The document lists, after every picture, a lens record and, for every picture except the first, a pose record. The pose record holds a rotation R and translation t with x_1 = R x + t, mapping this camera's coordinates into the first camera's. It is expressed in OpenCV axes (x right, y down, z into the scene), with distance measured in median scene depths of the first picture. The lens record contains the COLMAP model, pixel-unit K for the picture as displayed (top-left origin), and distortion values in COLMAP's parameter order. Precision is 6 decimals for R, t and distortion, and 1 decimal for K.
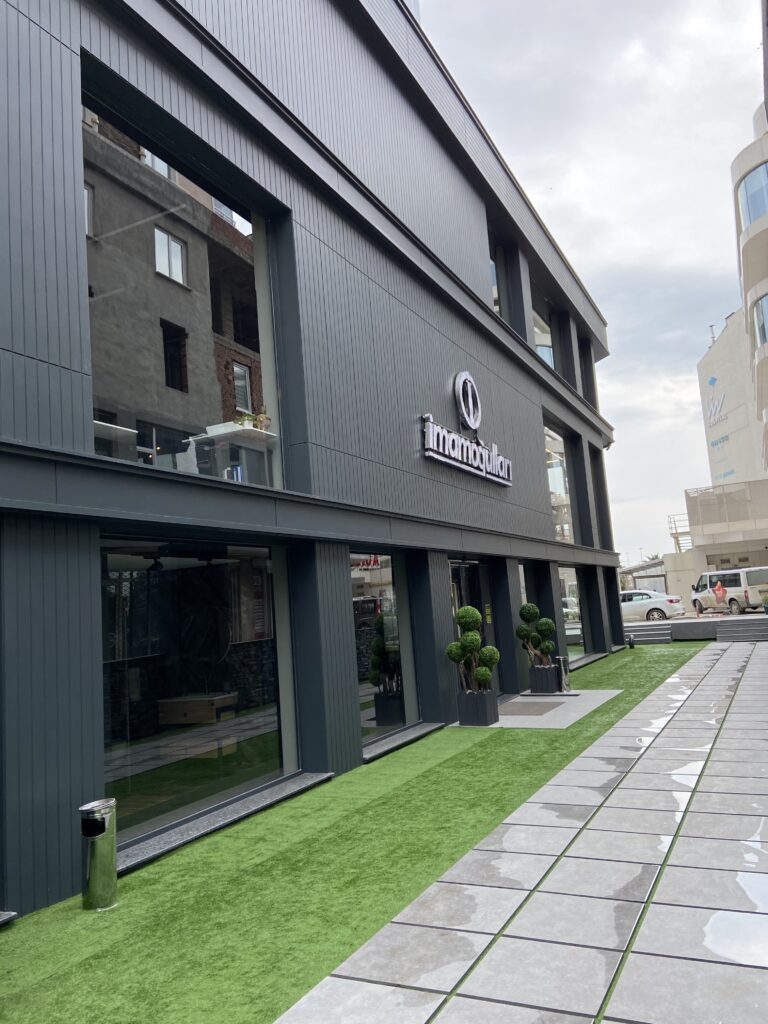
lens RADIAL K [[780.8, 0, 384.0], [0, 780.8, 512.0], [0, 0, 1]] dist [0.006475, 0.000232]
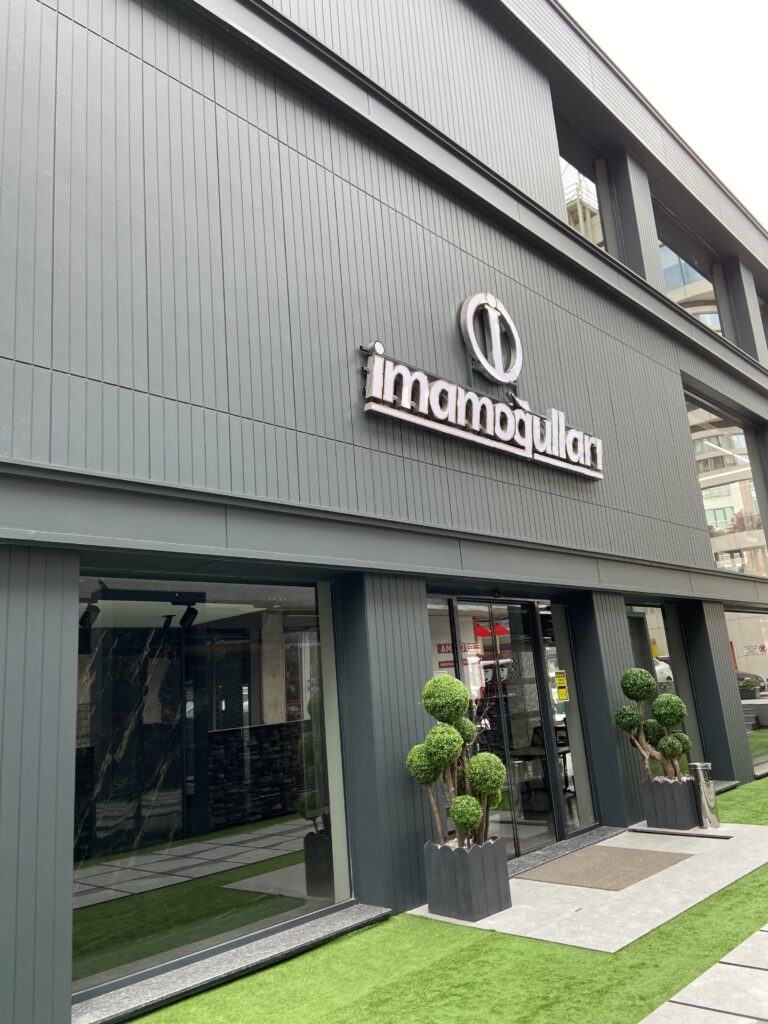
lens RADIAL K [[762.4, 0, 383.6], [0, 762.4, 481.2], [0, 0, 1]] dist [0.001094, -0.005264]
pose [[0.951404, -0.055167, -0.302964, 0.196333], [0.021538, 0.993334, -0.113243, 0.037786], [0.307191, 0.101214, 0.946250, 0.390568]]
